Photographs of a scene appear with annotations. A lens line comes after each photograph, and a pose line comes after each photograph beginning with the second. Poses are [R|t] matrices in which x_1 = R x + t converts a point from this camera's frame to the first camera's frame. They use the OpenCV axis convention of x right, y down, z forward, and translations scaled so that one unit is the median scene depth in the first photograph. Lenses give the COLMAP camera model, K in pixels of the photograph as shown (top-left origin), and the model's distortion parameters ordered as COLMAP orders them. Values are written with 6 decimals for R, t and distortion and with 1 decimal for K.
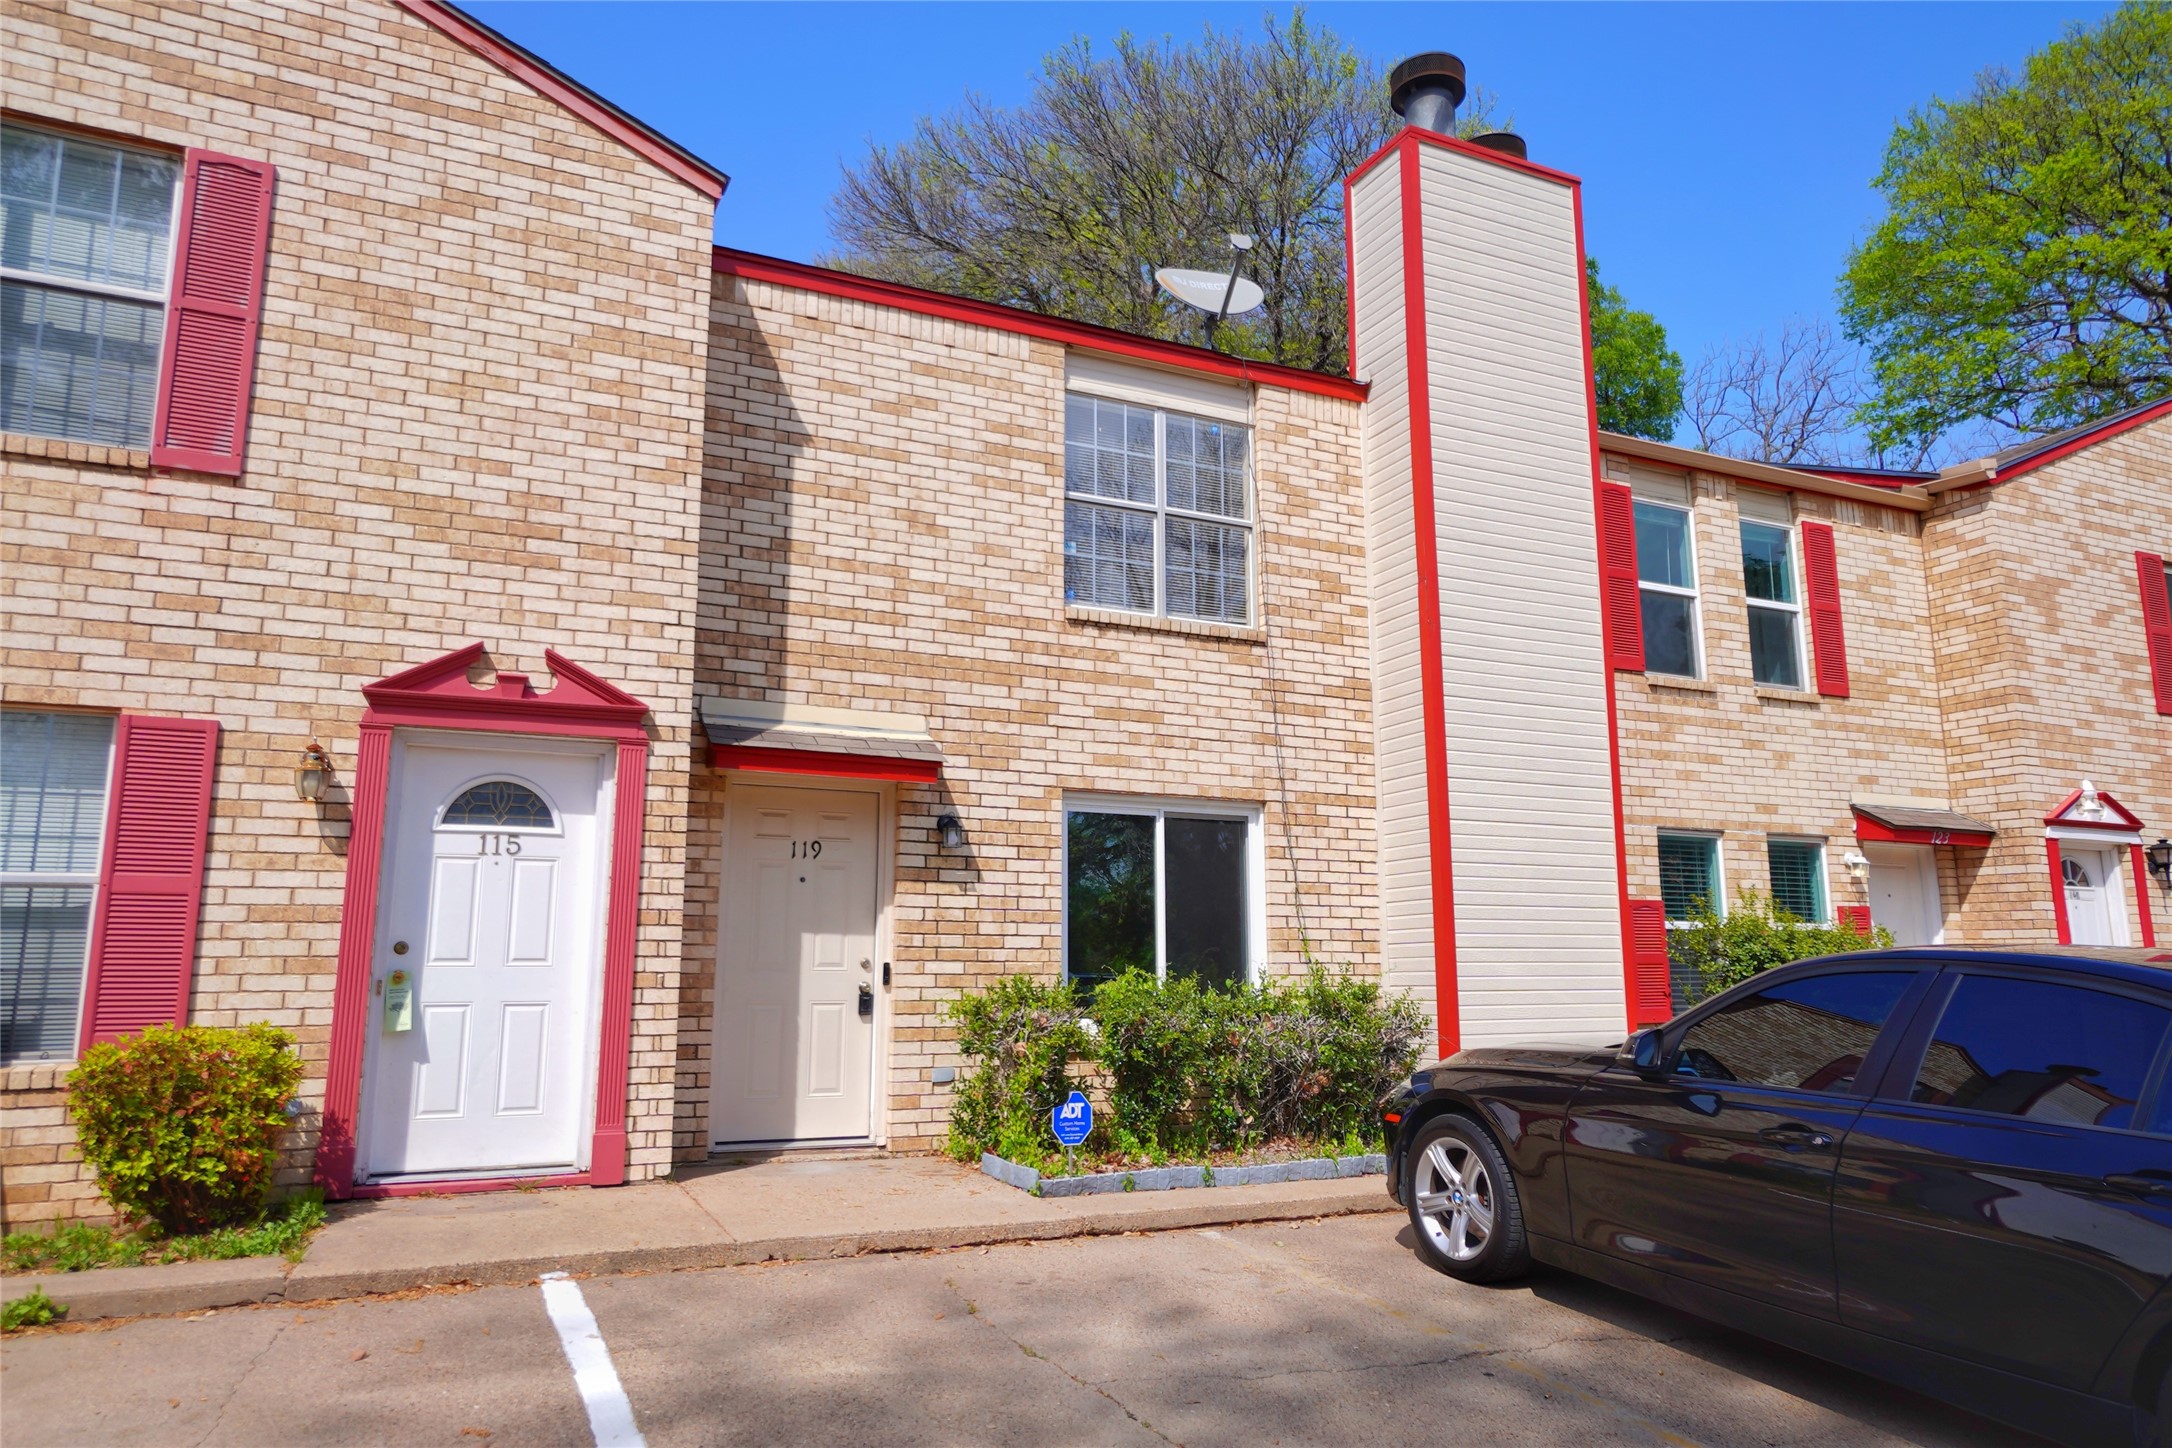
lens RADIAL K [[1395.5, 0, 1086.0], [0, 1395.5, 724.0], [0, 0, 1]] dist [-0.002476, 0.016254]
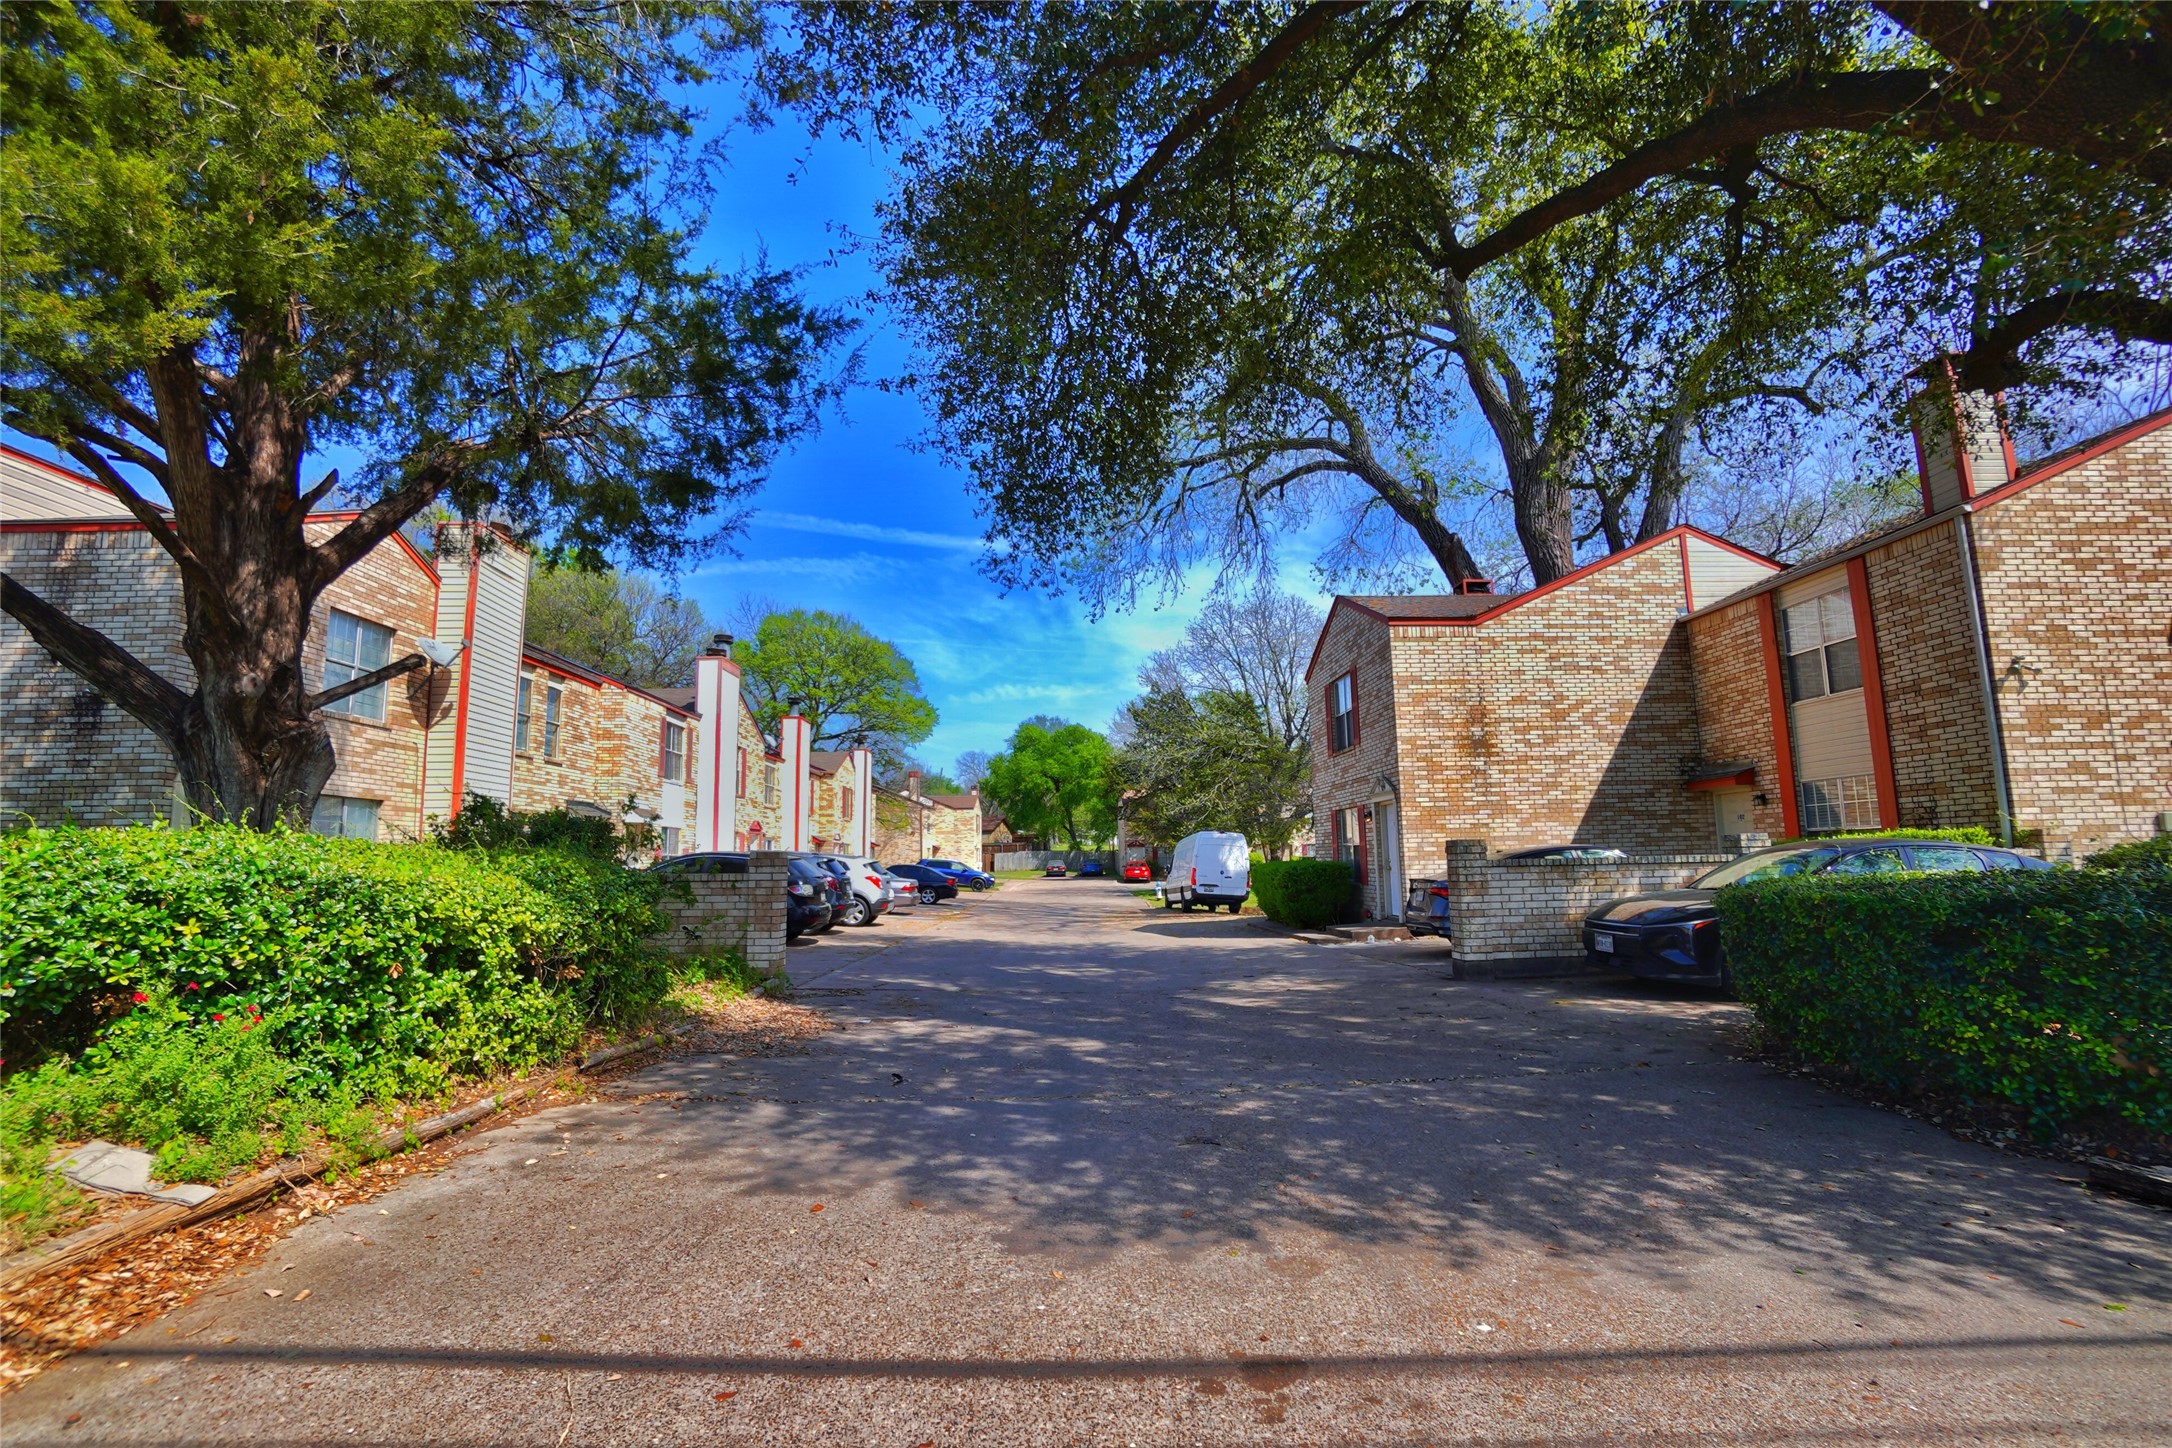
lens RADIAL K [[961.6, 0, 1082.0], [0, 961.6, 734.0], [0, 0, 1]] dist [-0.064215, 0.022890]
pose [[0.387039, 0.117515, 0.914544, -3.216410], [-0.149360, 0.986737, -0.063581, -0.323788], [-0.909886, -0.111988, 0.399457, -1.772389]]
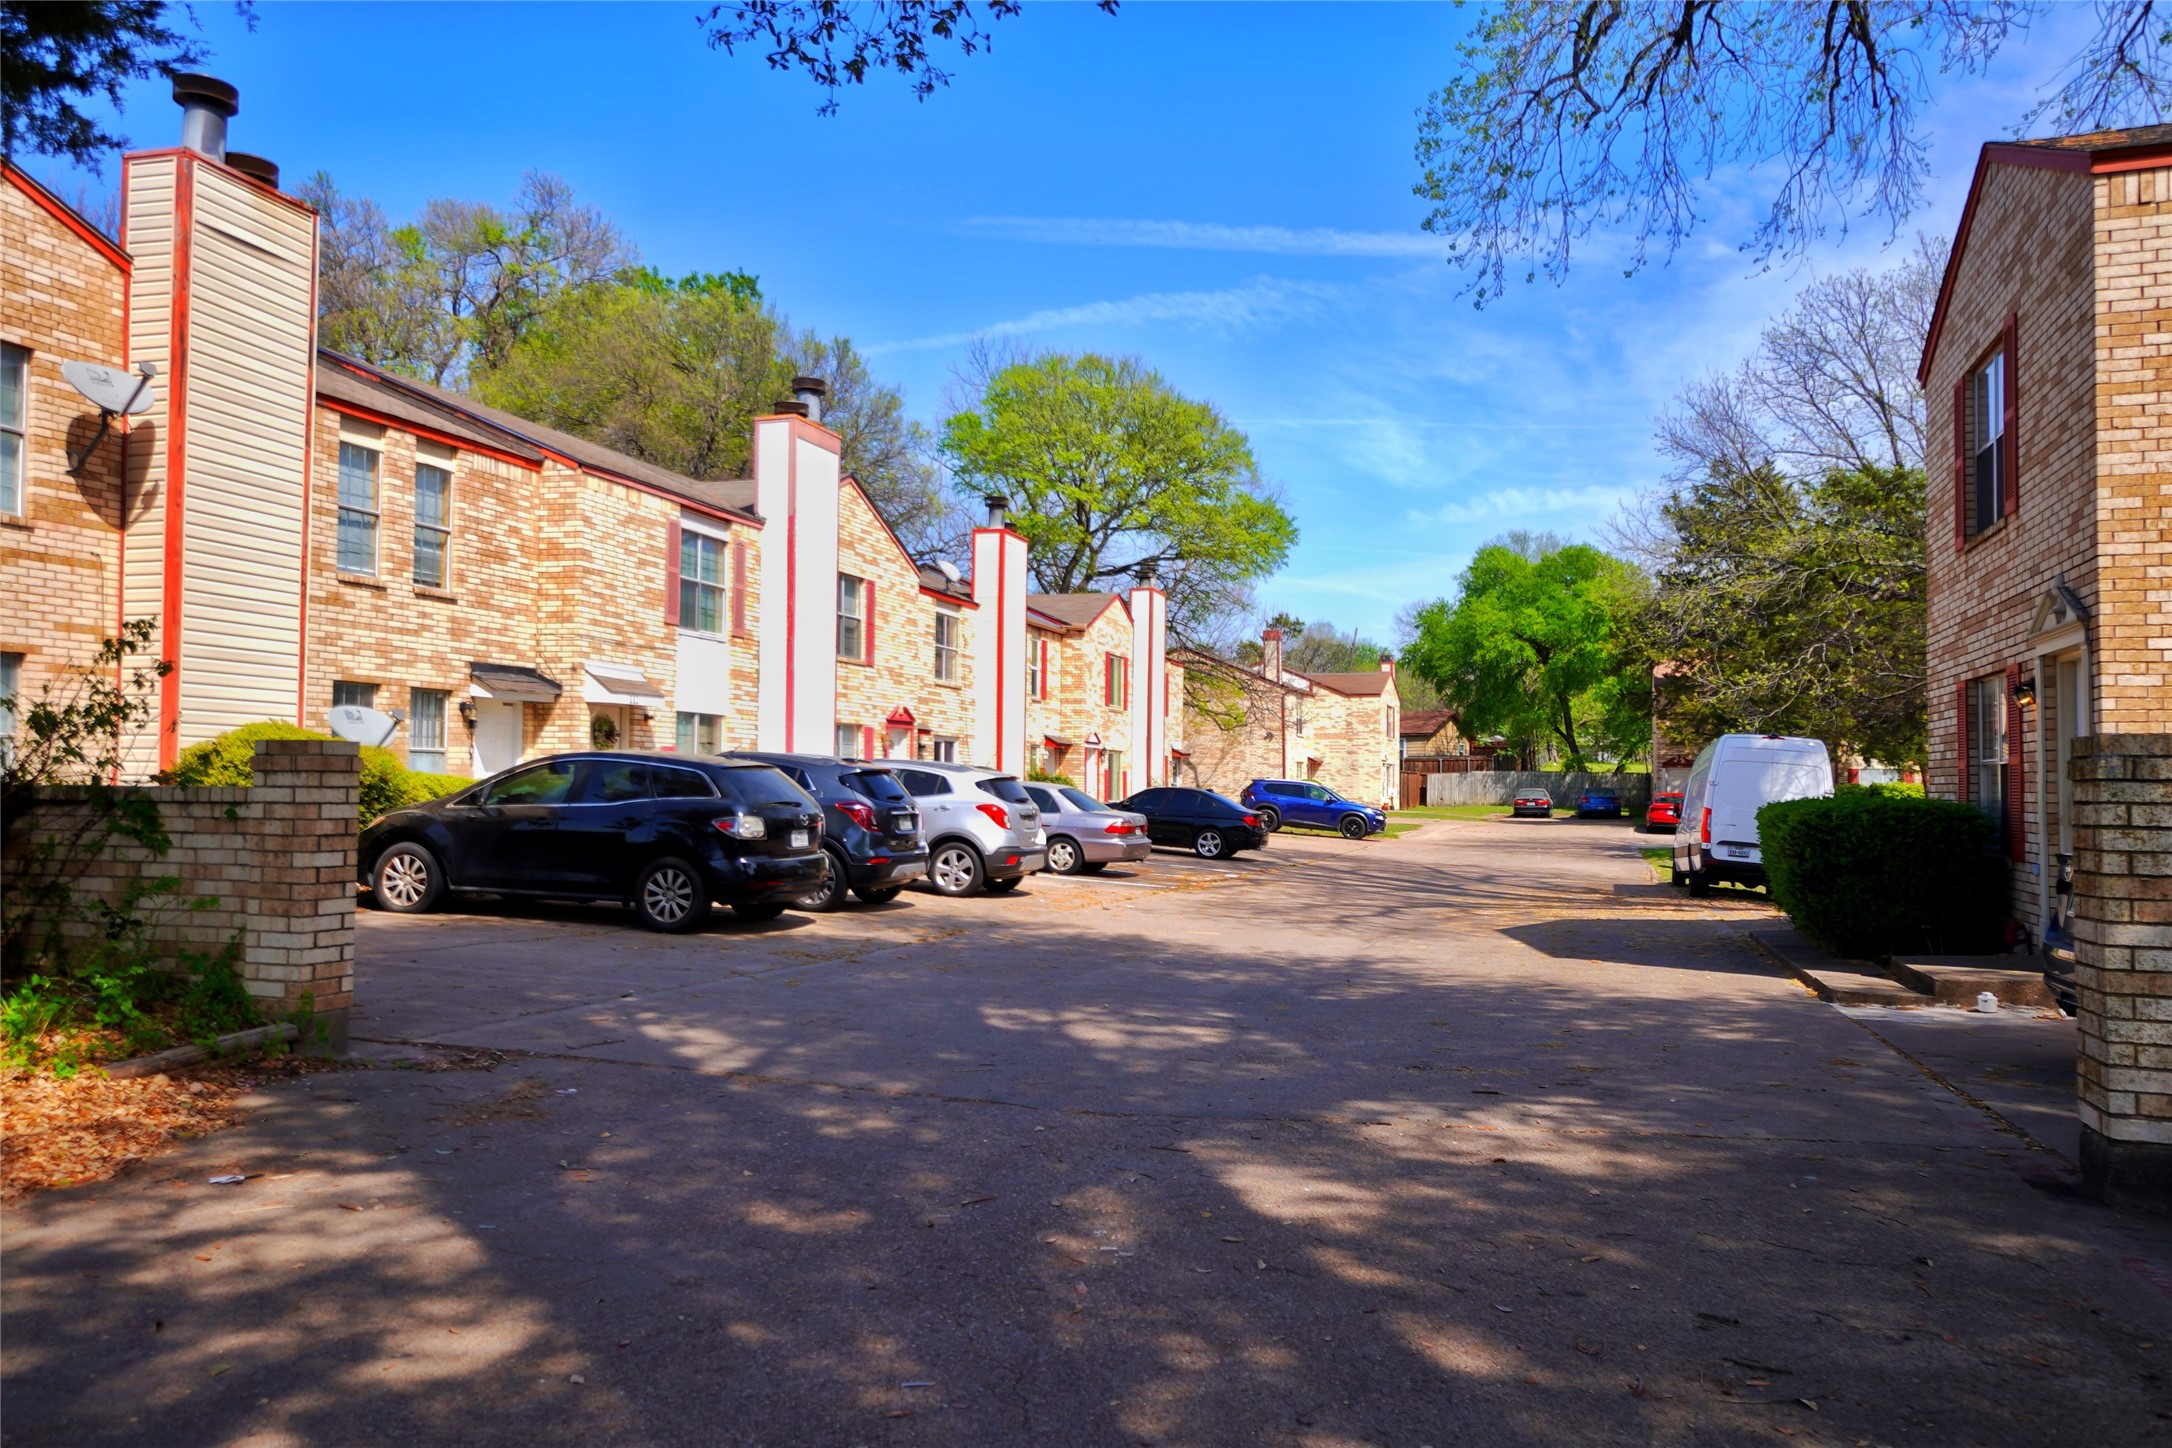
lens RADIAL K [[1566.7, 0, 1084.0], [0, 1566.7, 724.7], [0, 0, 1]] dist [0.027611, 0.007596]
pose [[0.674065, 0.038312, 0.737678, -2.620912], [-0.142416, 0.986658, 0.078891, -0.335487], [-0.724813, -0.158235, 0.670528, -1.859918]]
